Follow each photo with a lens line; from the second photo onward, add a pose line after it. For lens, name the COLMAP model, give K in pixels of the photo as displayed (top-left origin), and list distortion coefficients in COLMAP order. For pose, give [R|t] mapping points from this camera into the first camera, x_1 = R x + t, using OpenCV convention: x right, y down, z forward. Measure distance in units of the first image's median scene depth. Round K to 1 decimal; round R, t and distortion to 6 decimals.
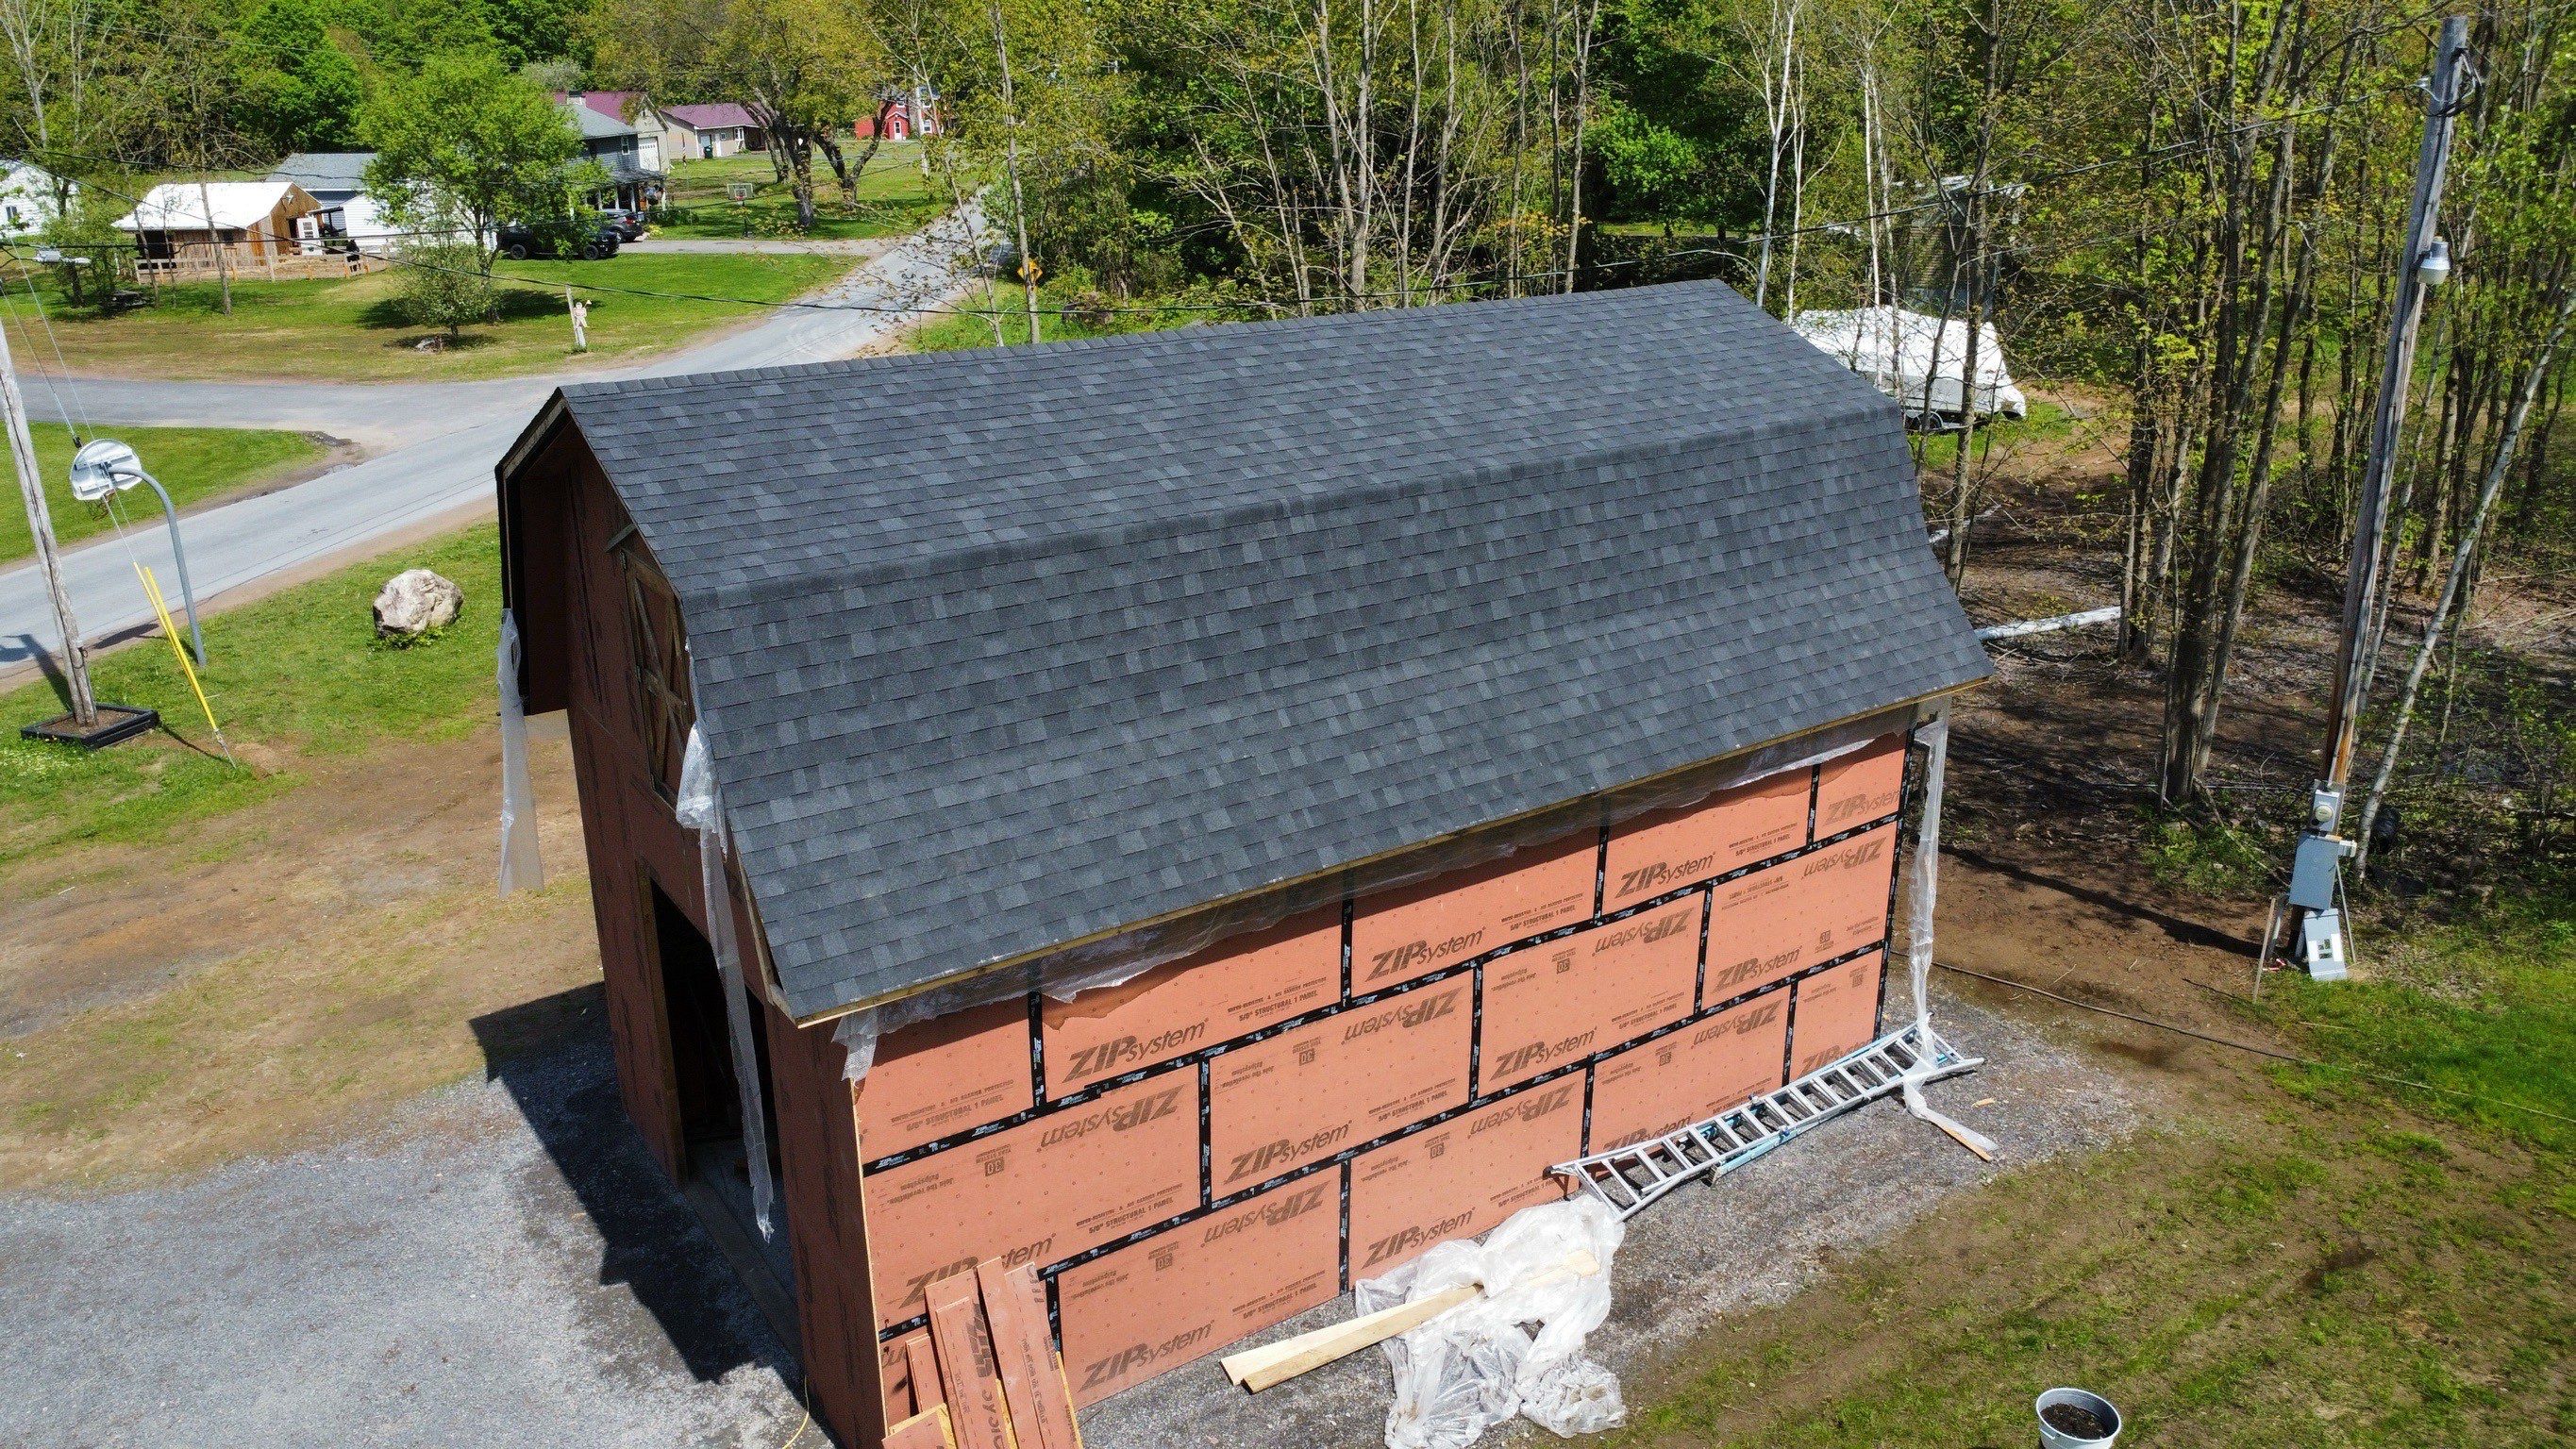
lens RADIAL K [[1864.2, 0, 1301.1], [0, 1864.2, 709.6], [0, 0, 1]] dist [-0.022988, -0.018046]
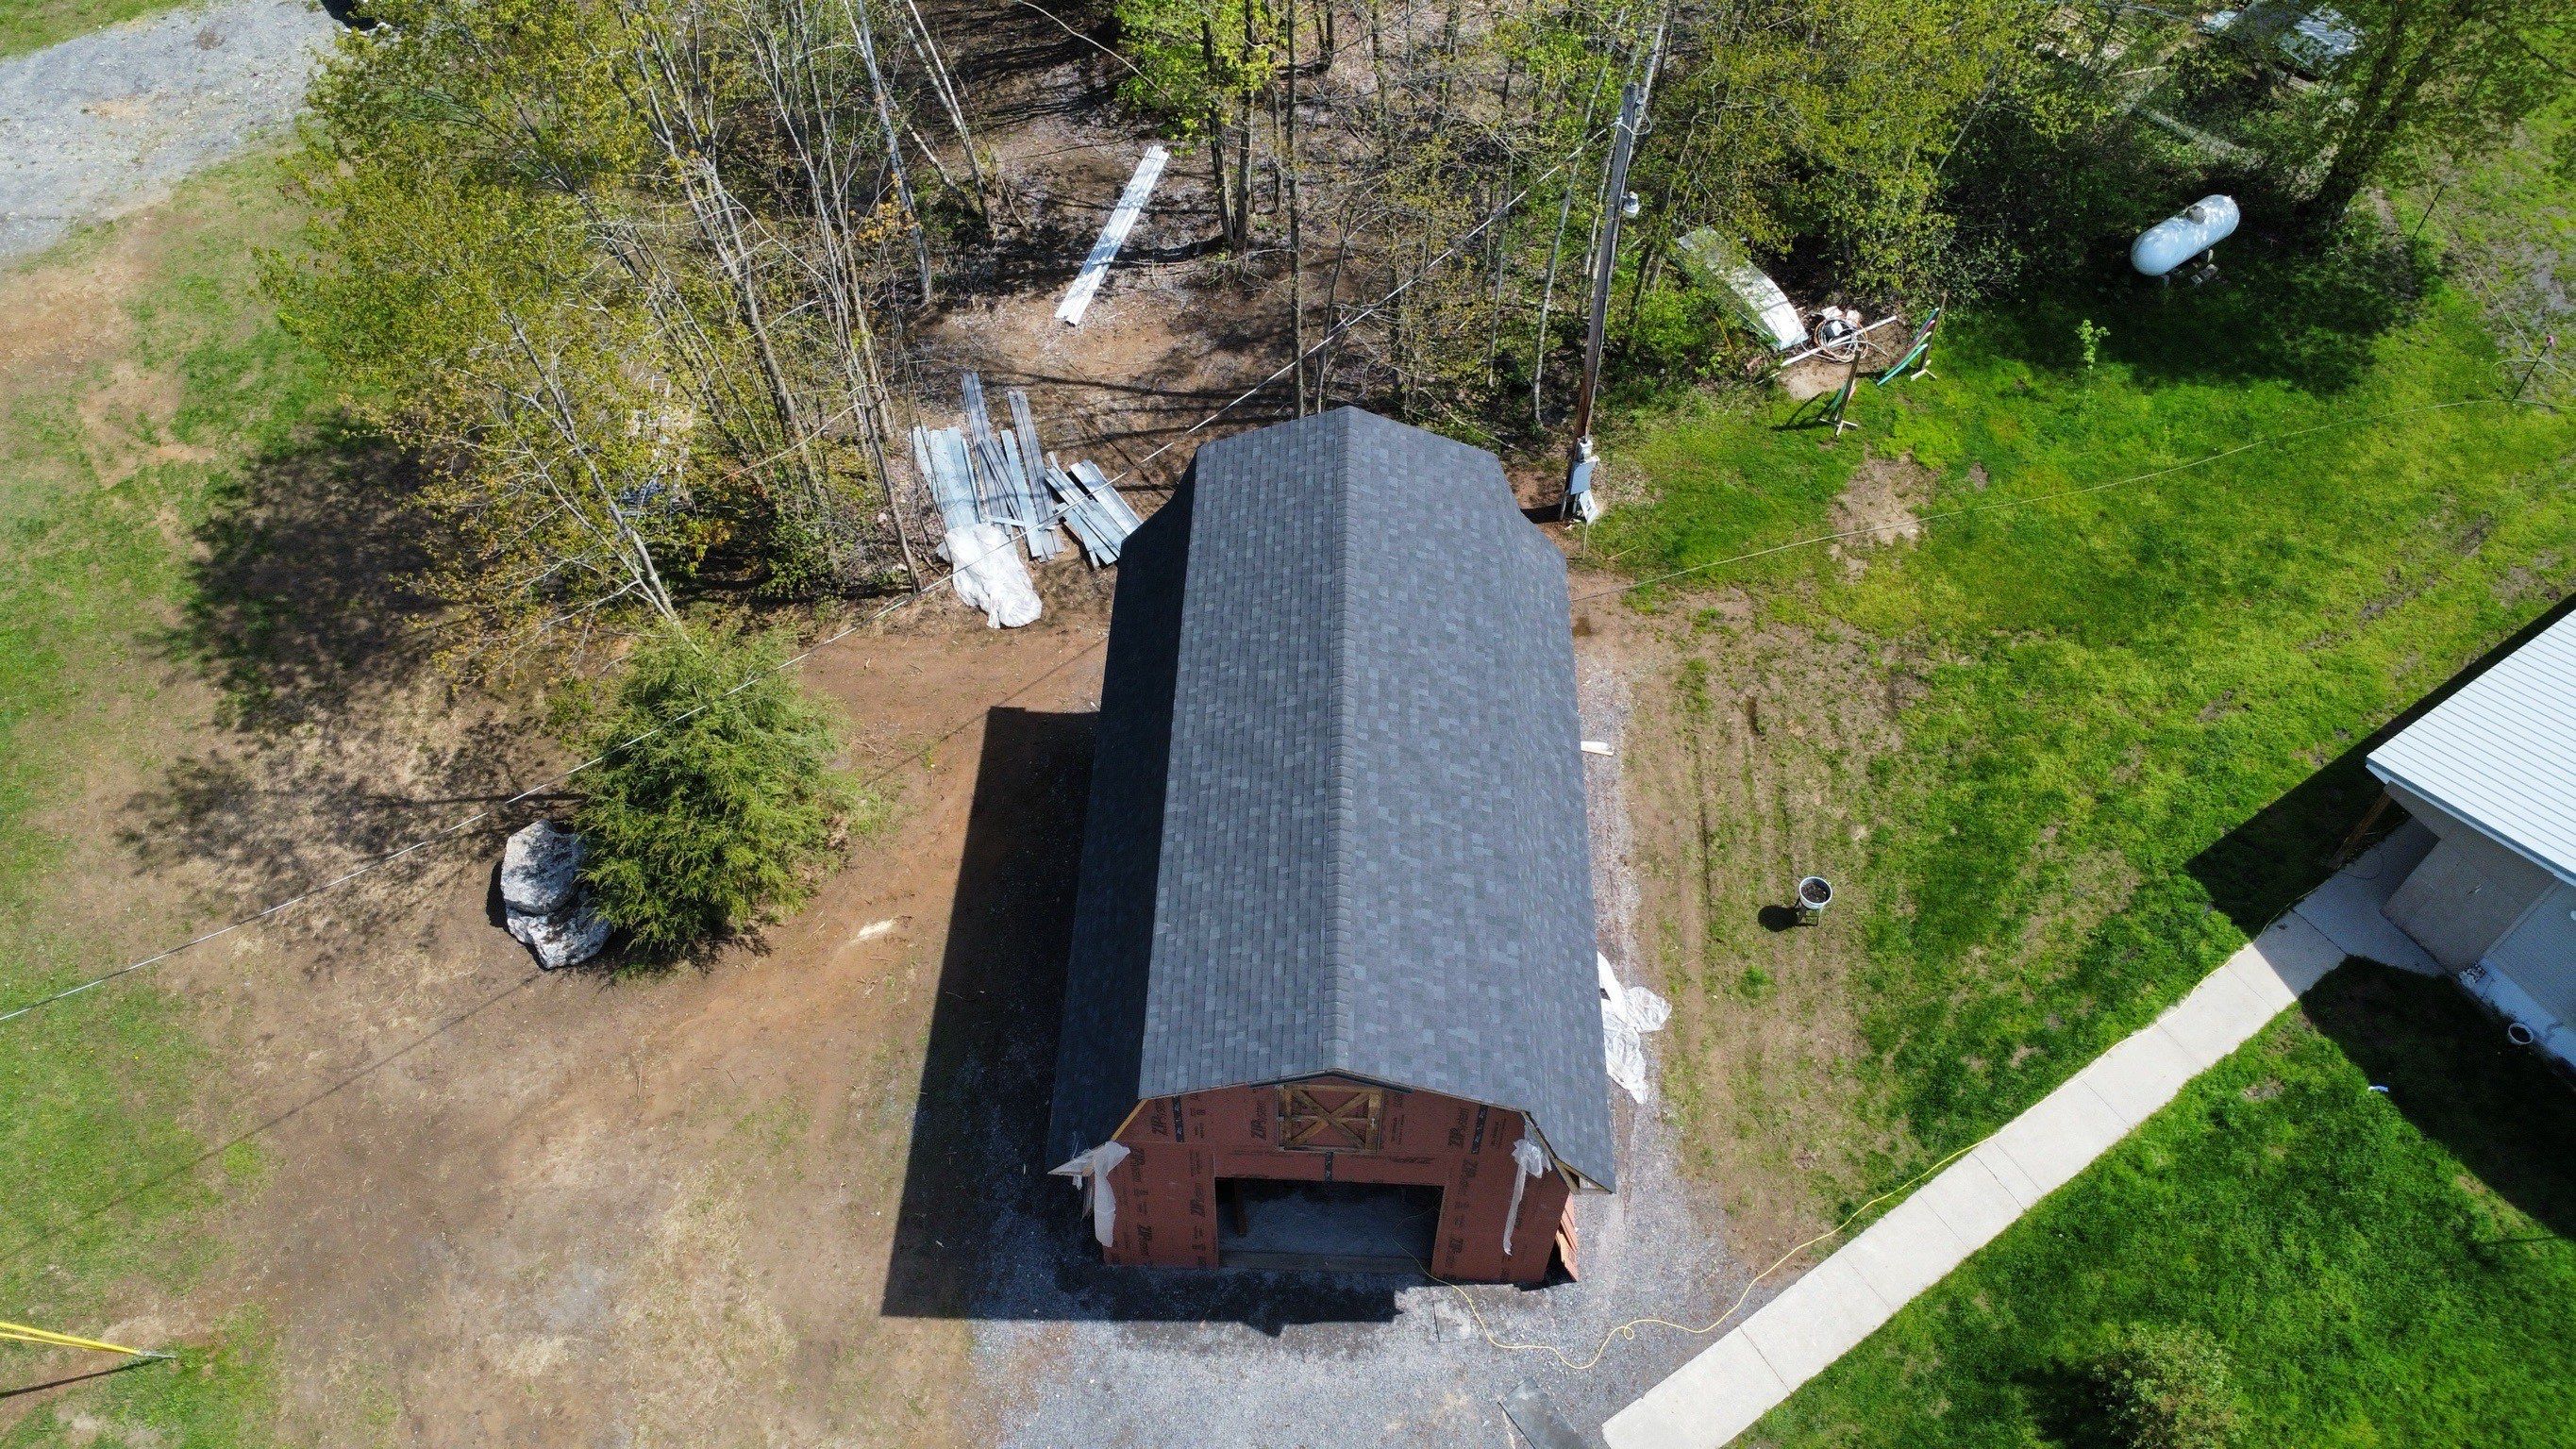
lens RADIAL K [[1864.2, 0, 1284.4], [0, 1864.2, 716.6], [0, 0, 1]] dist [-0.022988, -0.018046]
pose [[0.598791, -0.626673, 0.498728, -0.834661], [0.260414, 0.741211, 0.618701, -1.146066], [-0.757386, -0.240597, 0.607025, 0.061406]]
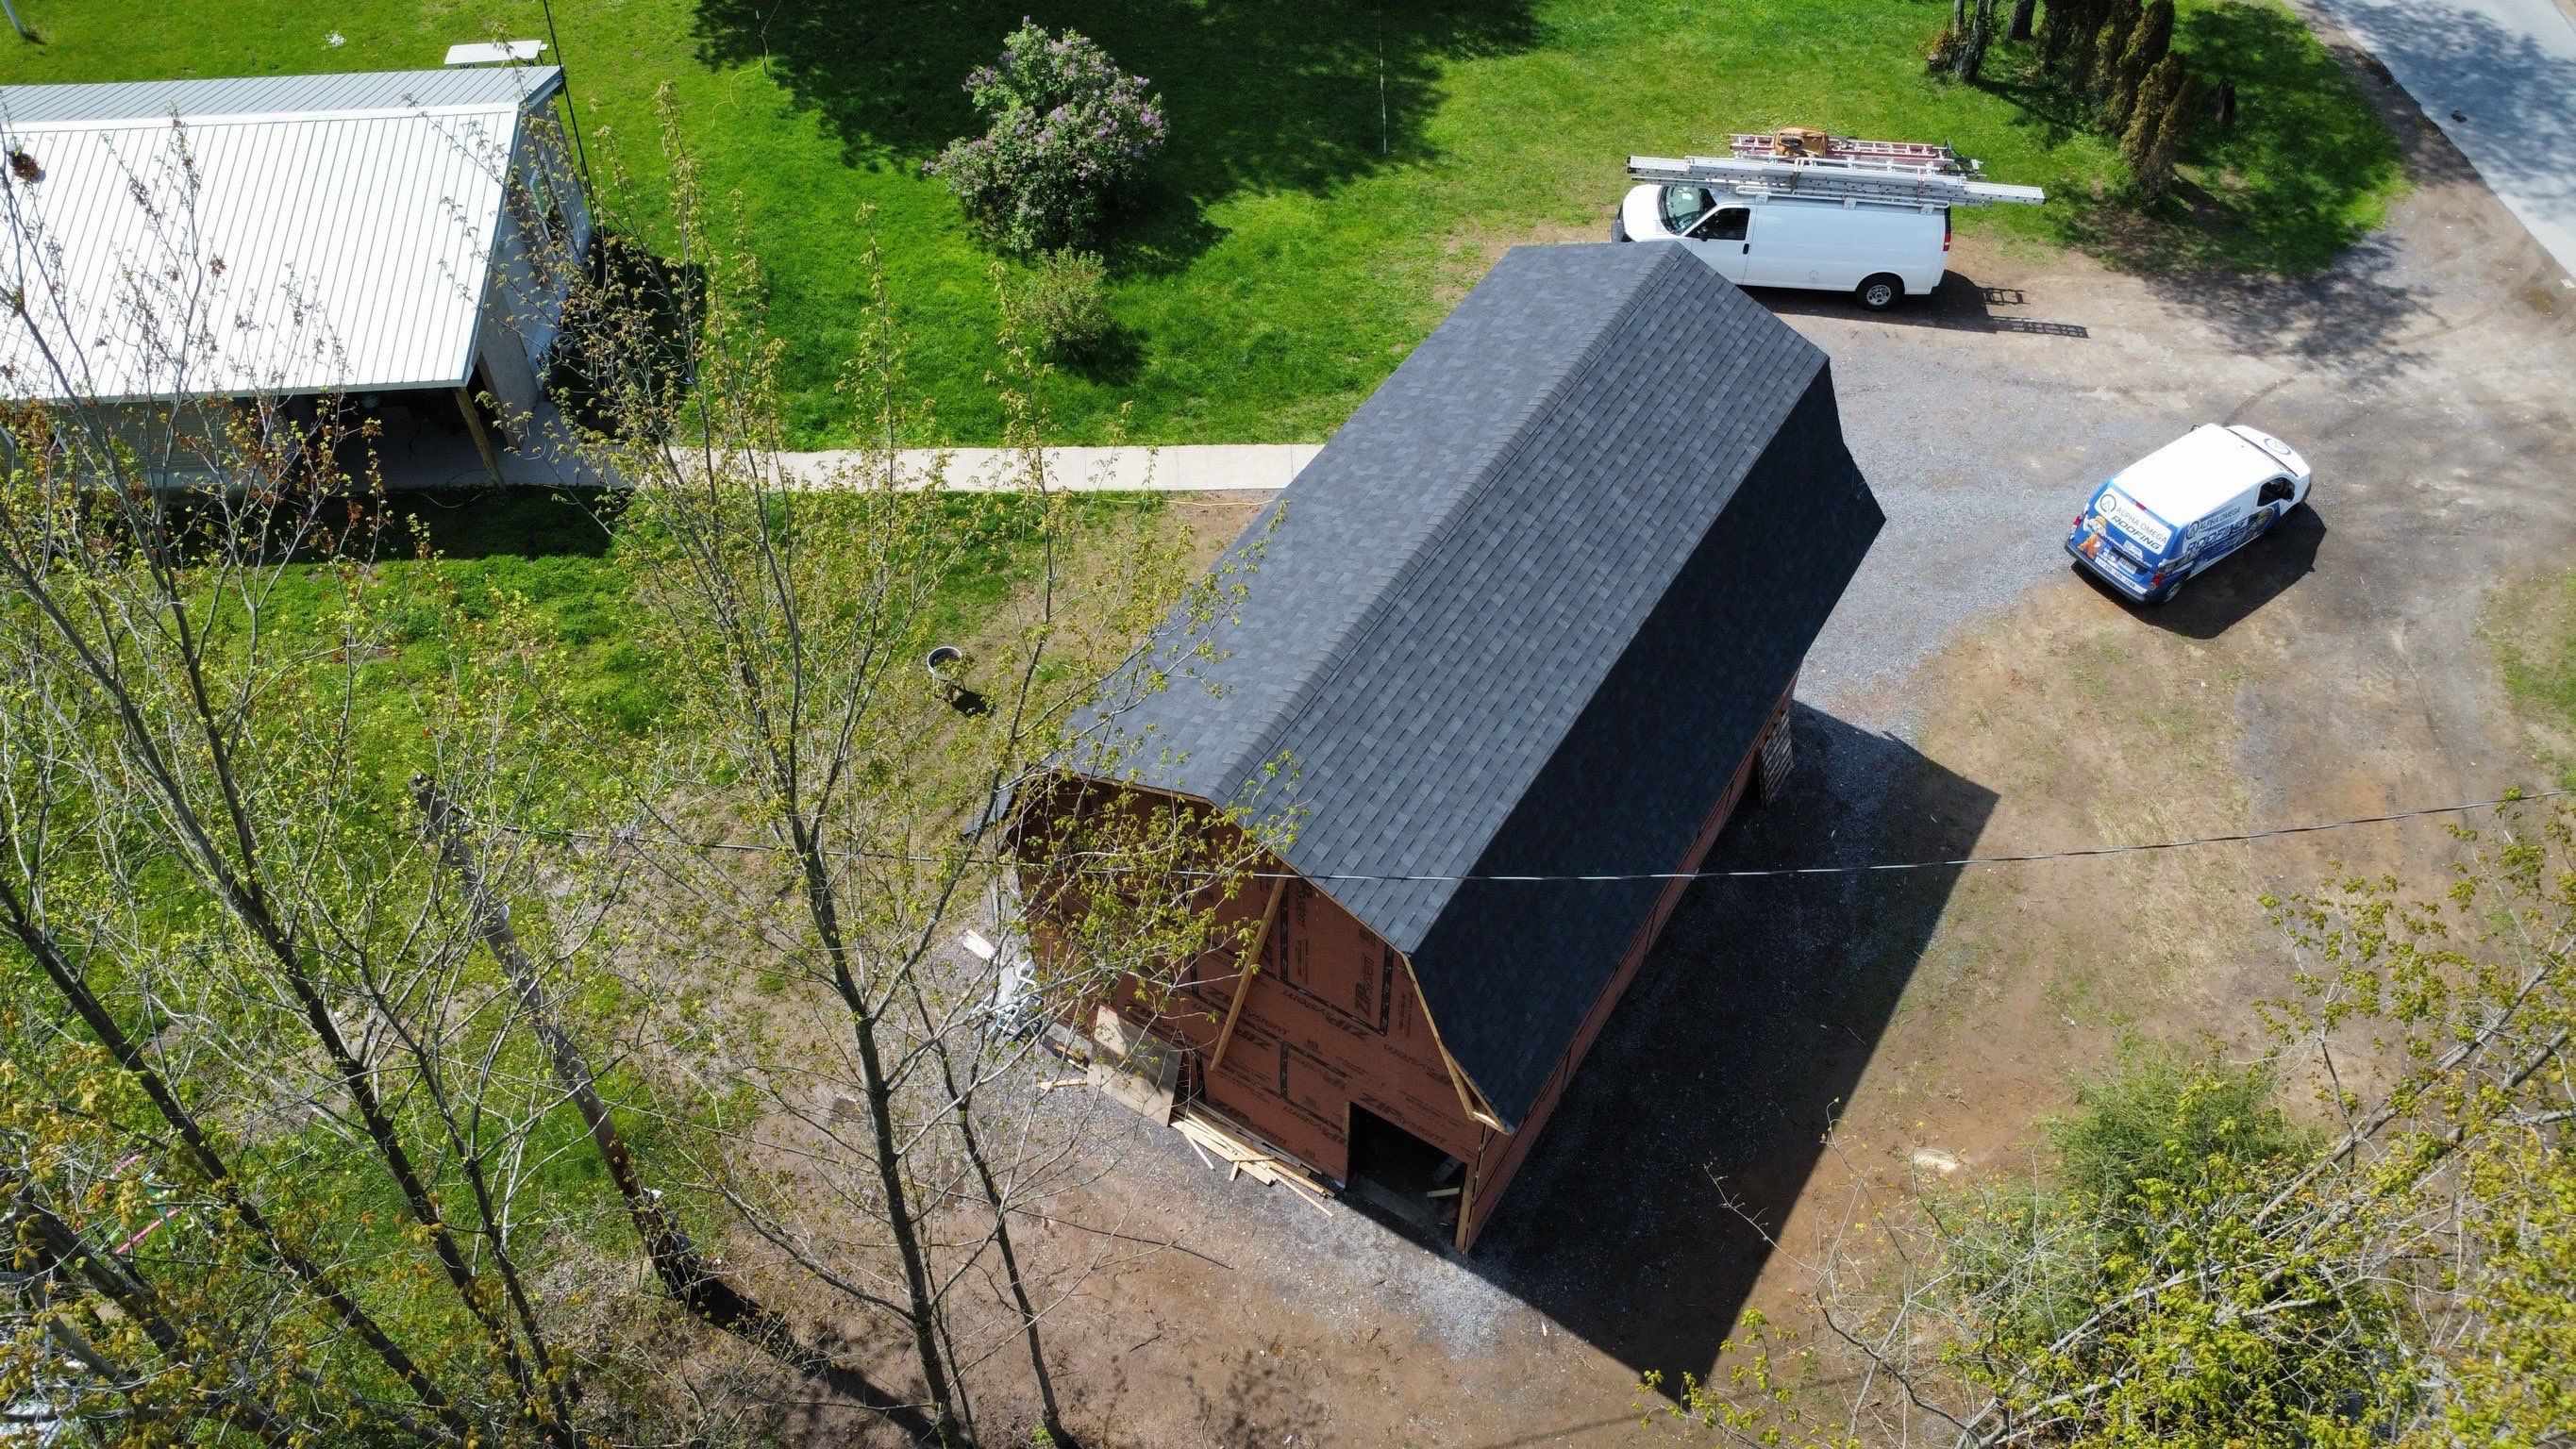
lens RADIAL K [[1864.2, 0, 1279.8], [0, 1864.2, 727.4], [0, 0, 1]] dist [-0.022988, -0.018046]
pose [[-0.918960, 0.296466, -0.260039, 0.496693], [-0.127824, 0.399873, 0.907613, -1.306473], [0.373059, 0.867300, -0.329572, 1.497789]]
